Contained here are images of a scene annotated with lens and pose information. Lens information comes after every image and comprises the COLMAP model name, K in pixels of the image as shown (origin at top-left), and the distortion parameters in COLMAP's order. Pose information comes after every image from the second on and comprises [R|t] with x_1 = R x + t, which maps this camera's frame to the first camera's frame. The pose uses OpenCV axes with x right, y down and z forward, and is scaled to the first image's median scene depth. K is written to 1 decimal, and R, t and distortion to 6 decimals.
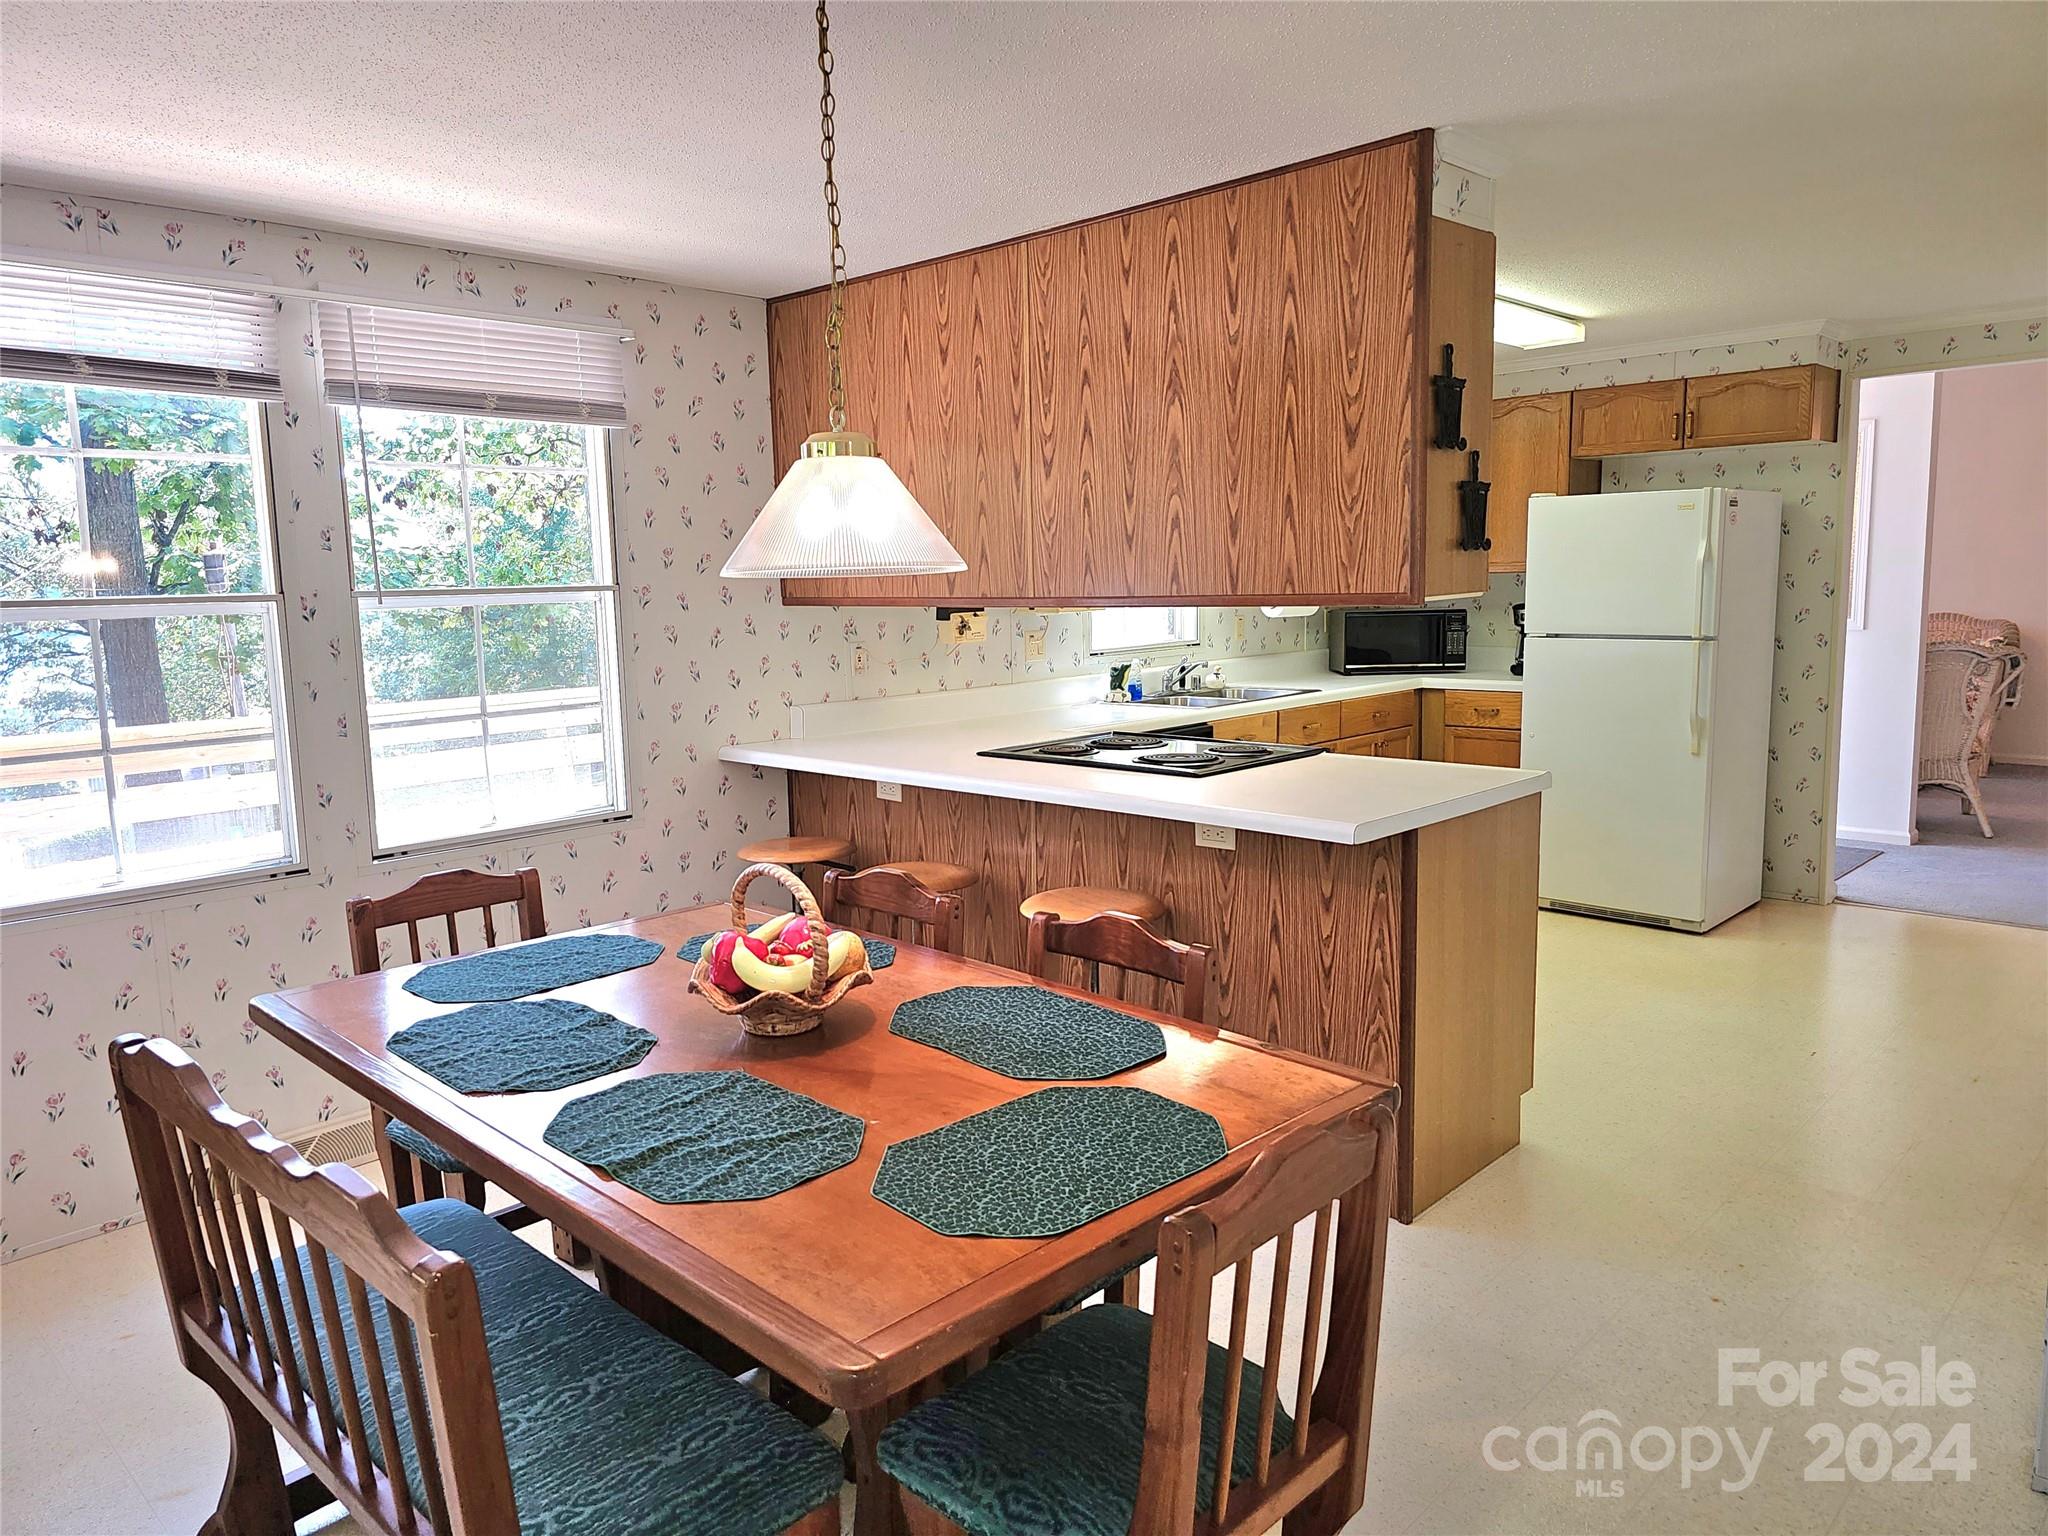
lens RADIAL K [[1373.9, 0, 1013.3], [0, 1373.9, 771.0], [0, 0, 1]] dist [0.064971, -0.056140]
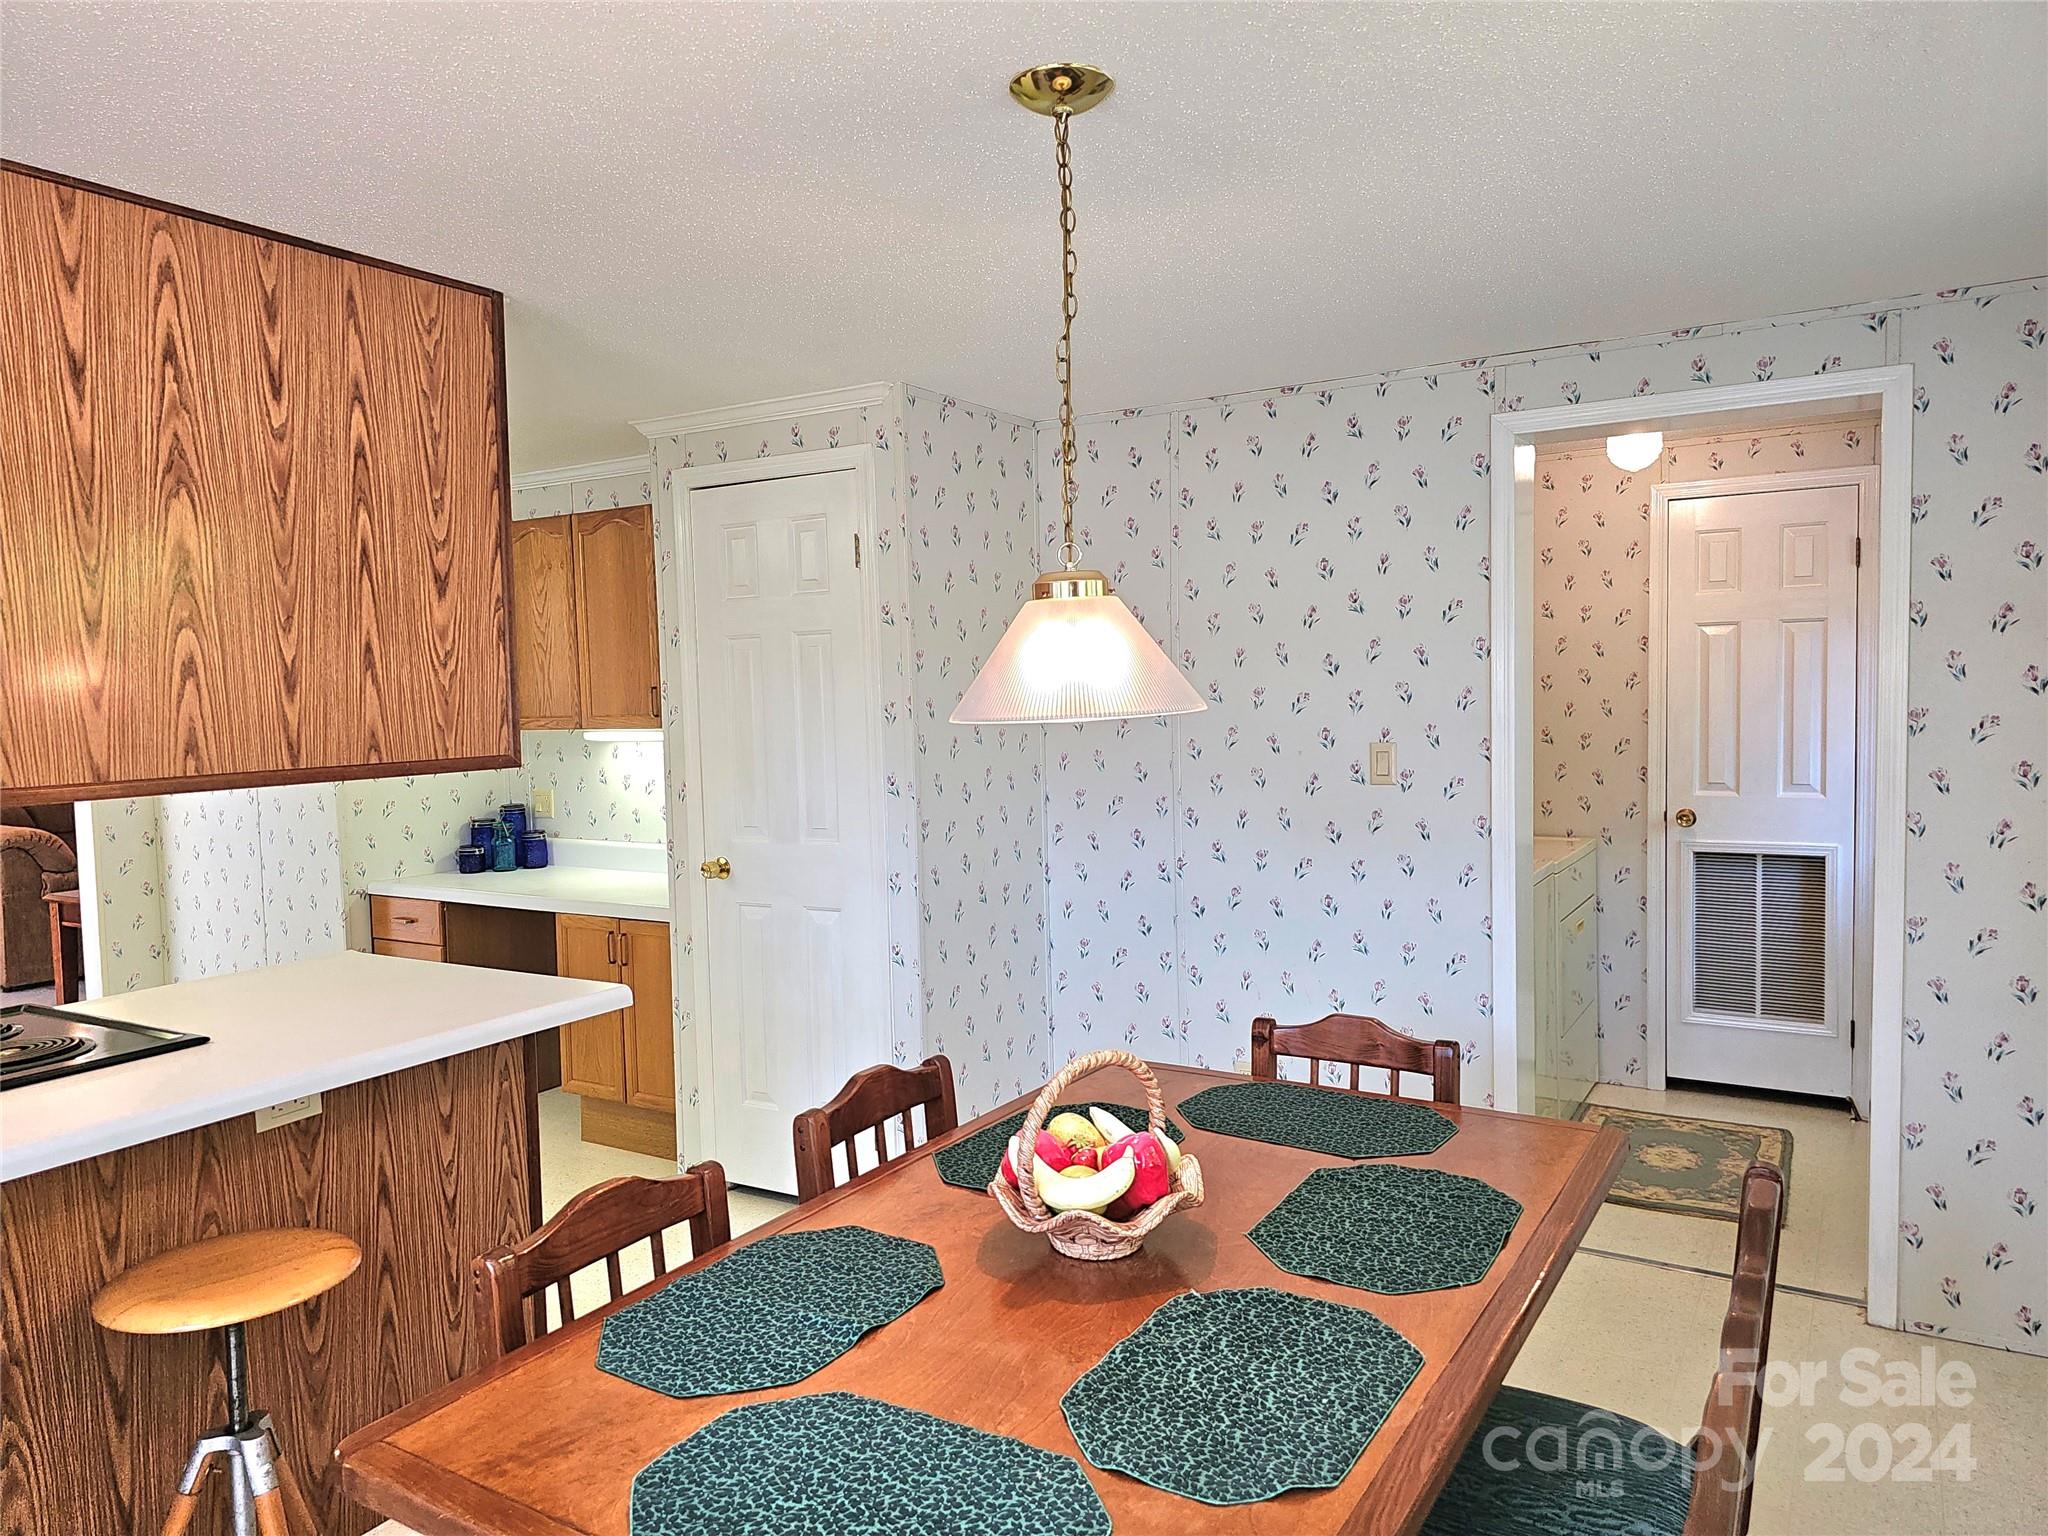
lens RADIAL K [[1373.9, 0, 1012.5], [0, 1373.9, 770.4], [0, 0, 1]] dist [0.064971, -0.056140]
pose [[-0.215038, -0.032674, 0.976059, -0.684114], [0.168746, 0.983164, 0.070089, -0.119946], [-0.961917, 0.179778, -0.205904, 0.819300]]
